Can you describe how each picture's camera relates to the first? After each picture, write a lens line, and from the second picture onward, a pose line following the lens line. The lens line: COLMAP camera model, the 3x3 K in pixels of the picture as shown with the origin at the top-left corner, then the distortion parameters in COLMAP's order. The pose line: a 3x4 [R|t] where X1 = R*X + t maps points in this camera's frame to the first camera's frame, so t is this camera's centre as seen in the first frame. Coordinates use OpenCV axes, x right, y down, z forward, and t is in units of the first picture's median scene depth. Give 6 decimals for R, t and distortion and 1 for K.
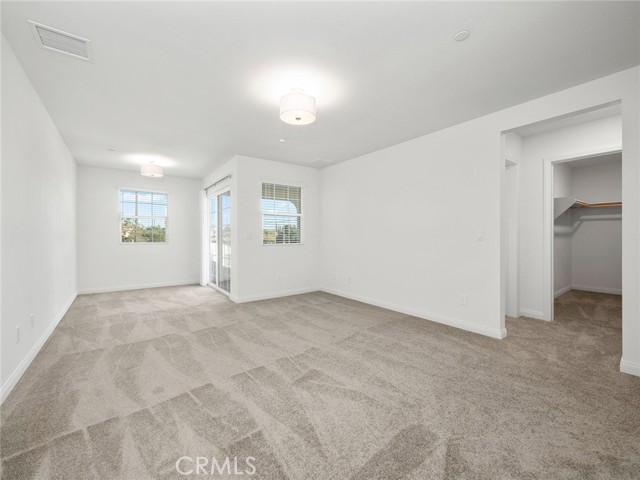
lens RADIAL K [[270.5, 0, 321.7], [0, 270.5, 231.3], [0, 0, 1]] dist [-0.004877, 0.000049]
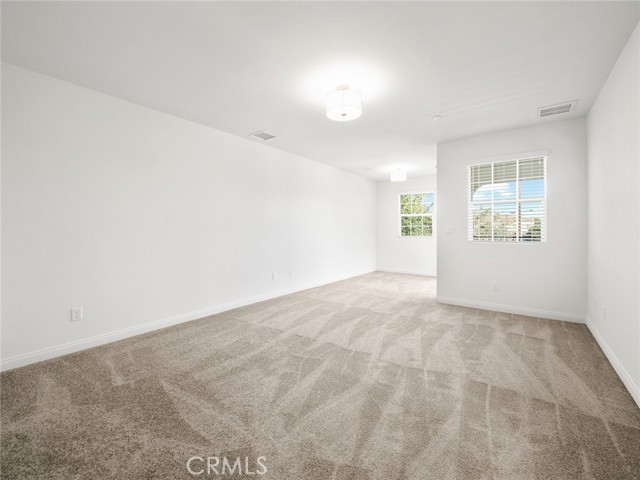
lens RADIAL K [[270.5, 0, 321.7], [0, 270.5, 231.3], [0, 0, 1]] dist [-0.004877, 0.000049]
pose [[0.267149, -0.003787, -0.963648, 0.638496], [0.014771, 0.999891, 0.000165, 0.020753], [0.963542, -0.014278, 0.267175, 0.500559]]
